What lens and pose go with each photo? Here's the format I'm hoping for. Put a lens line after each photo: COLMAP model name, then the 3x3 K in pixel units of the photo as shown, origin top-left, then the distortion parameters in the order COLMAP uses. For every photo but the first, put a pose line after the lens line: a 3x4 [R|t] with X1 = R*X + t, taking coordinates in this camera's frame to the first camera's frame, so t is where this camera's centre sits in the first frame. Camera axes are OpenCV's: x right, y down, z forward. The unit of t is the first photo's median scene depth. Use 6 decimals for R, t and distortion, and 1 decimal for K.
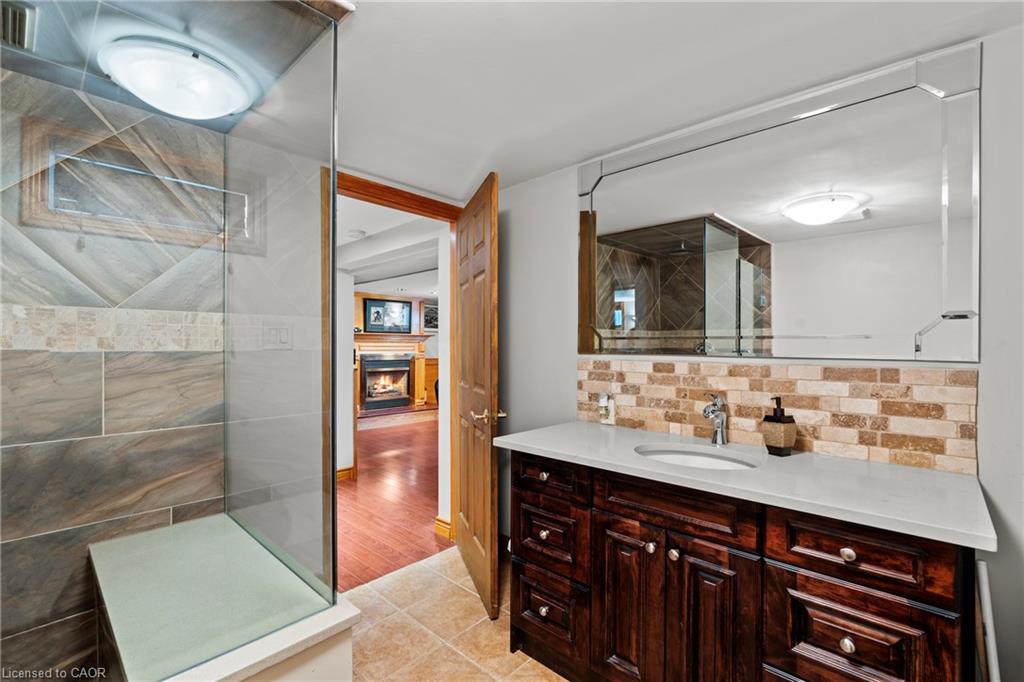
lens RADIAL K [[454.2, 0, 512.0], [0, 454.2, 341.0], [0, 0, 1]] dist [-0.015873, -0.000206]
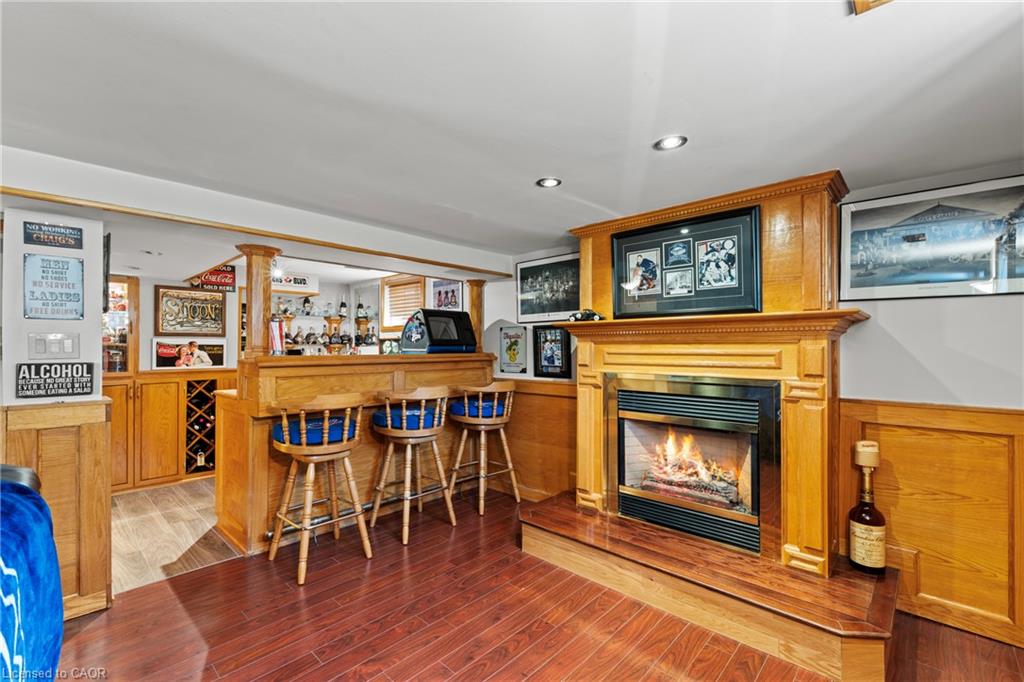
lens RADIAL K [[454.2, 0, 512.0], [0, 454.2, 341.0], [0, 0, 1]] dist [-0.015873, -0.000206]
pose [[-0.003664, -0.014661, -0.999886, 0.076696], [0.009029, 0.999851, -0.014693, 0.005221], [0.999953, -0.009082, -0.003531, 0.865993]]
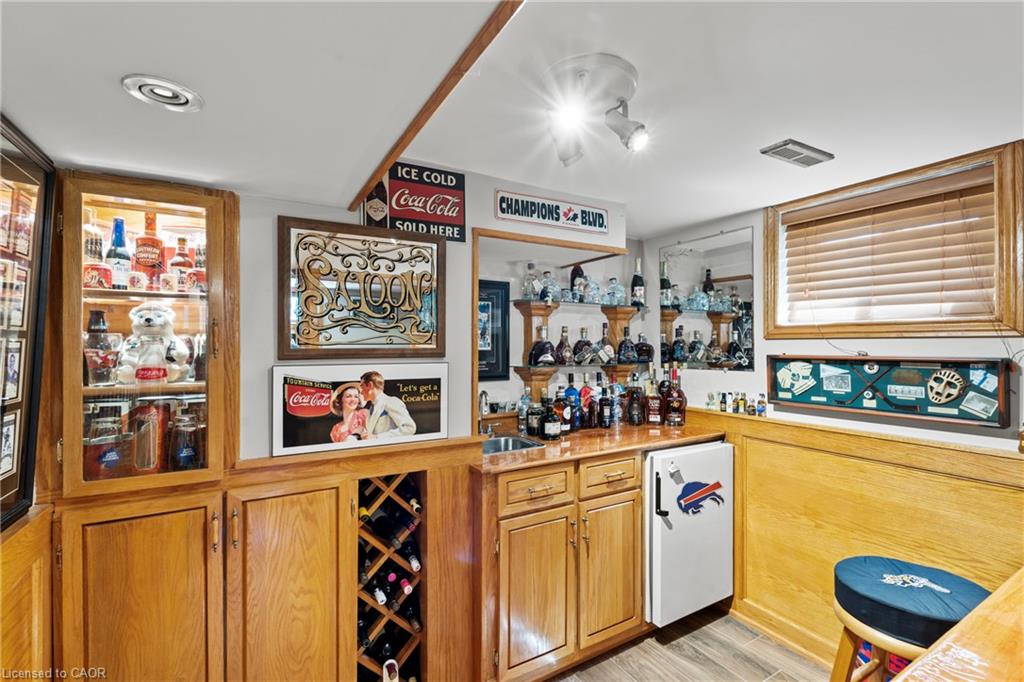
lens RADIAL K [[454.2, 0, 512.0], [0, 454.2, 341.0], [0, 0, 1]] dist [-0.015873, -0.000206]
pose [[-0.293827, -0.007446, -0.955830, -0.314545], [0.007381, 0.999922, -0.010059, -0.018588], [0.955830, -0.010011, -0.293749, 0.580929]]
